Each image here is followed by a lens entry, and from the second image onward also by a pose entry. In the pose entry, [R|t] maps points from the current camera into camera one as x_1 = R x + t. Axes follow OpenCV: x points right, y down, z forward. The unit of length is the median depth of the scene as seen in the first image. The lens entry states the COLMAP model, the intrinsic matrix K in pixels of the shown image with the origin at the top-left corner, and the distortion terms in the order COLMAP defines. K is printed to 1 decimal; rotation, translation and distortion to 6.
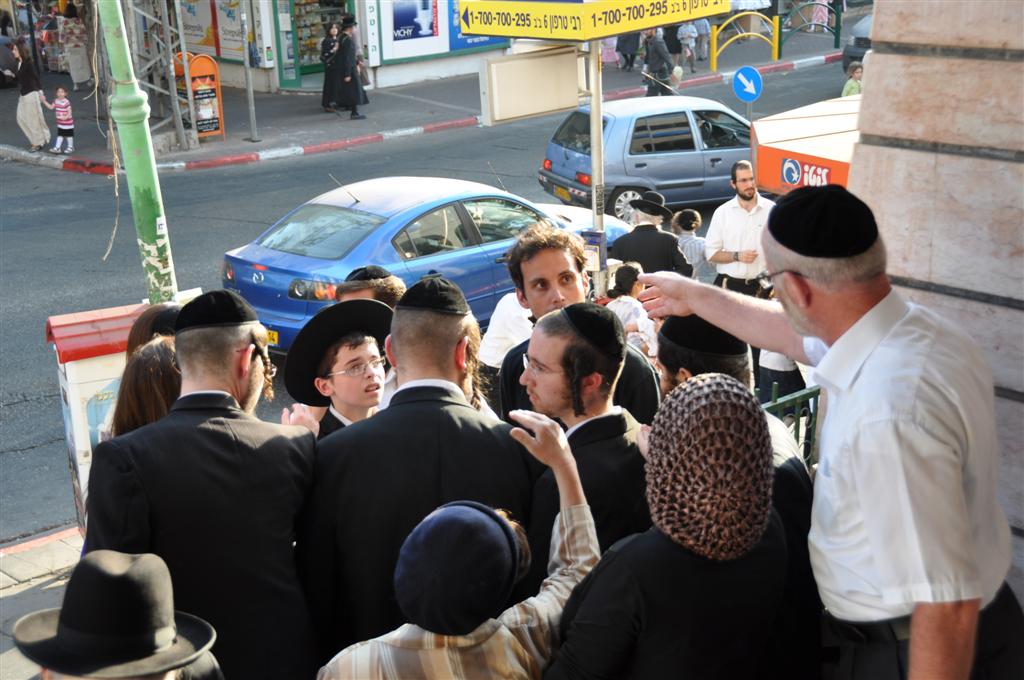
lens RADIAL K [[1641.8, 0, 512.0], [0, 1641.8, 340.0], [0, 0, 1]] dist [0.154685, 1.069385]
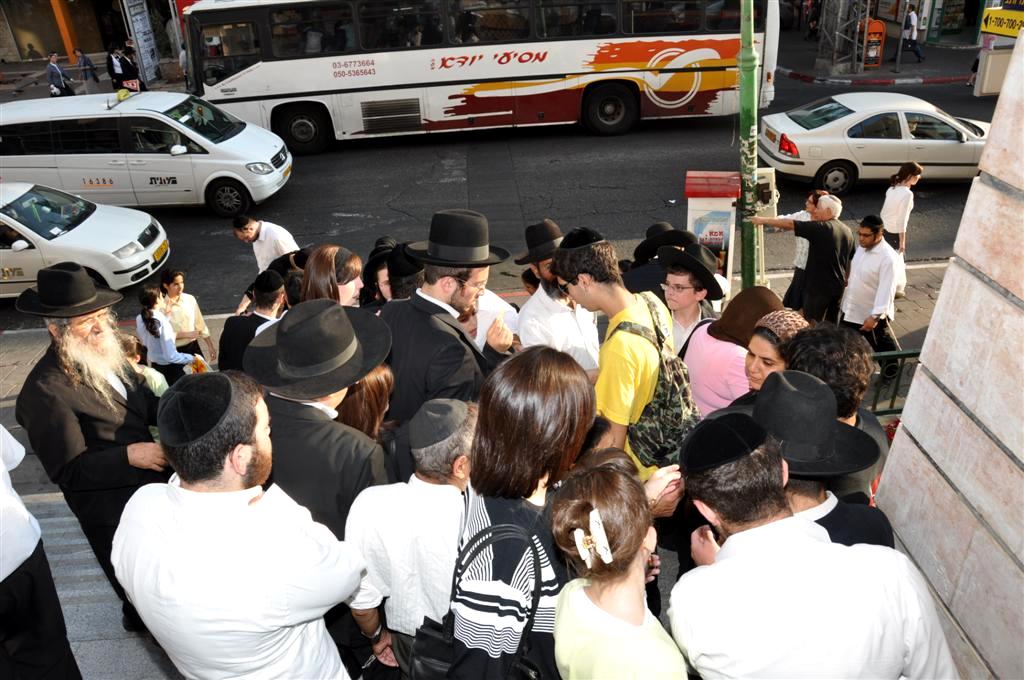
lens RADIAL K [[808.6, 0, 512.0], [0, 808.6, 340.0], [0, 0, 1]] dist [-0.163473, 0.135512]
pose [[0.801527, 0.281571, -0.527515, 0.085626], [-0.148174, 0.948206, 0.280981, -0.055447], [0.579309, -0.147049, 0.801734, 0.150416]]
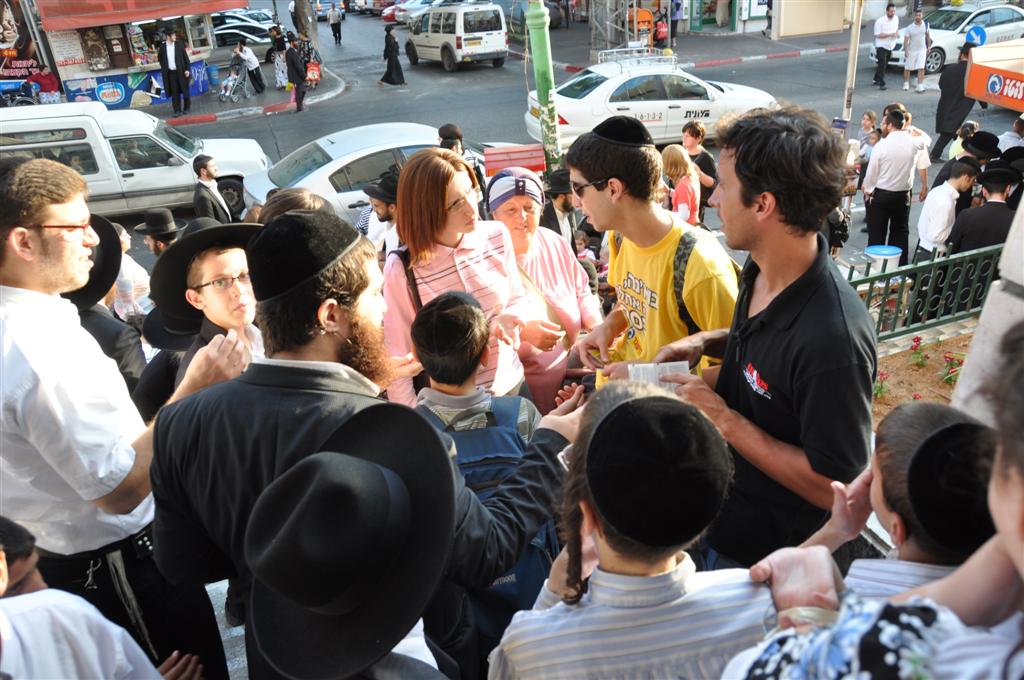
lens RADIAL K [[827.9, 0, 512.0], [0, 827.9, 340.0], [0, 0, 1]] dist [-0.157985, 0.145046]
pose [[0.933760, 0.148710, -0.325543, 0.041655], [-0.078732, 0.972658, 0.218489, -0.008763], [0.349133, -0.178385, 0.919937, 0.225200]]
